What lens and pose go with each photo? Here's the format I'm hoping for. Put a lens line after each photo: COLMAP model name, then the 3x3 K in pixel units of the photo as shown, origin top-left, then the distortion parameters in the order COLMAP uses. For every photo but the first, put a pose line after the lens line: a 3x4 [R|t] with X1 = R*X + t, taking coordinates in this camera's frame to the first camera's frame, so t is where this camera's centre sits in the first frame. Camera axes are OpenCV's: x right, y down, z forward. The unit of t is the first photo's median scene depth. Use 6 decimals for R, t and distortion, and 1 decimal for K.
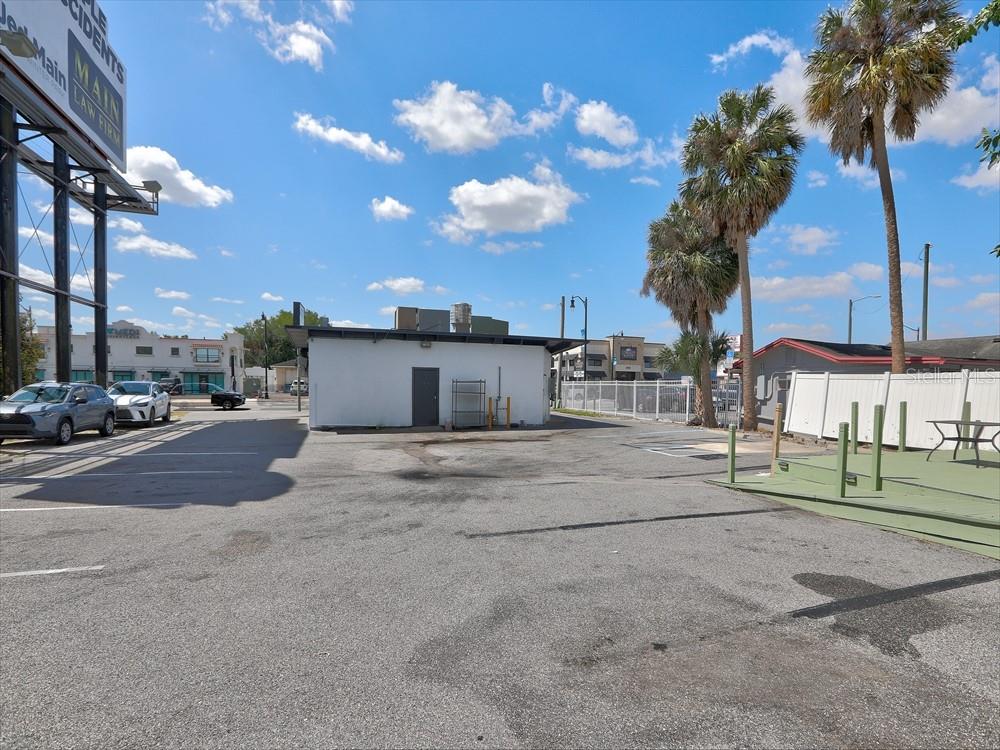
lens RADIAL K [[485.8, 0, 500.0], [0, 485.8, 375.0], [0, 0, 1]] dist [-0.002789, -0.000398]
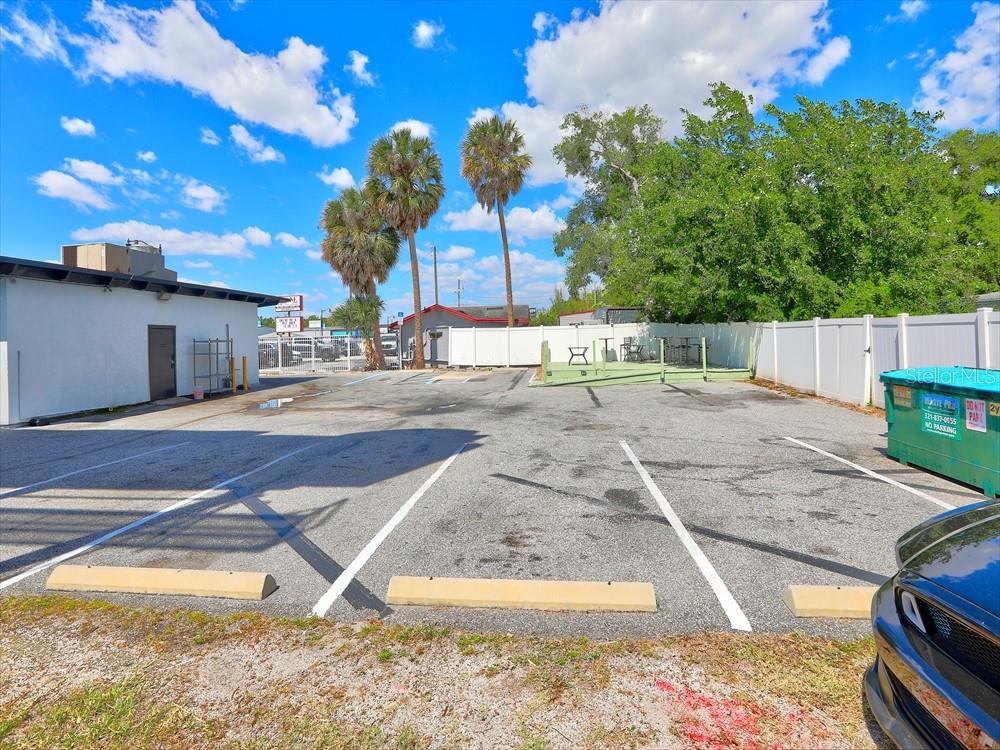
lens RADIAL K [[485.8, 0, 500.0], [0, 485.8, 375.0], [0, 0, 1]] dist [-0.002789, -0.000398]
pose [[0.411836, -0.096891, 0.906092, -0.501017], [0.015089, 0.994920, 0.099531, -0.003823], [-0.911133, -0.027319, 0.411206, 0.135611]]
